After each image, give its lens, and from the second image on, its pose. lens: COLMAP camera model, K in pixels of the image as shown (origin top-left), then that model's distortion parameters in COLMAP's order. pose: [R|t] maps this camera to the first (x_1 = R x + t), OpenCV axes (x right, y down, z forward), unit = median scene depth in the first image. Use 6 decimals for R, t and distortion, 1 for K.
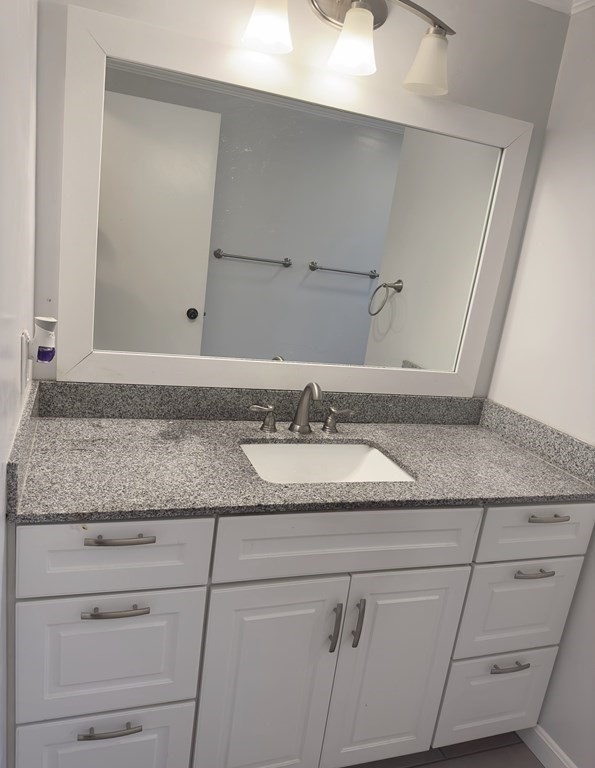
lens RADIAL K [[553.7, 0, 295.1], [0, 553.7, 384.5], [0, 0, 1]] dist [0.043008, -0.060246]
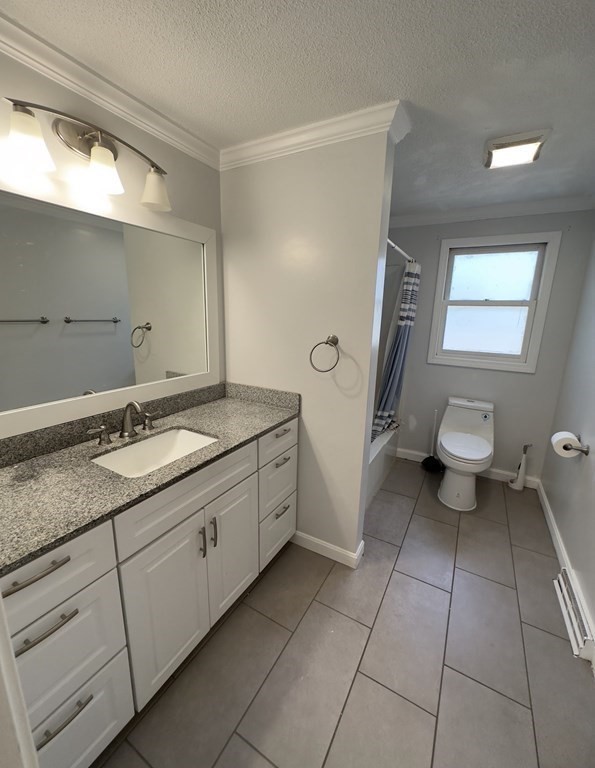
lens RADIAL K [[315.1, 0, 298.5], [0, 315.1, 379.5], [0, 0, 1]] dist [0.000235, -0.000573]
pose [[0.753955, -0.247821, 0.608388, -0.132768], [0.231129, 0.966971, 0.107457, -0.049661], [-0.614924, 0.059598, 0.786331, 0.060845]]
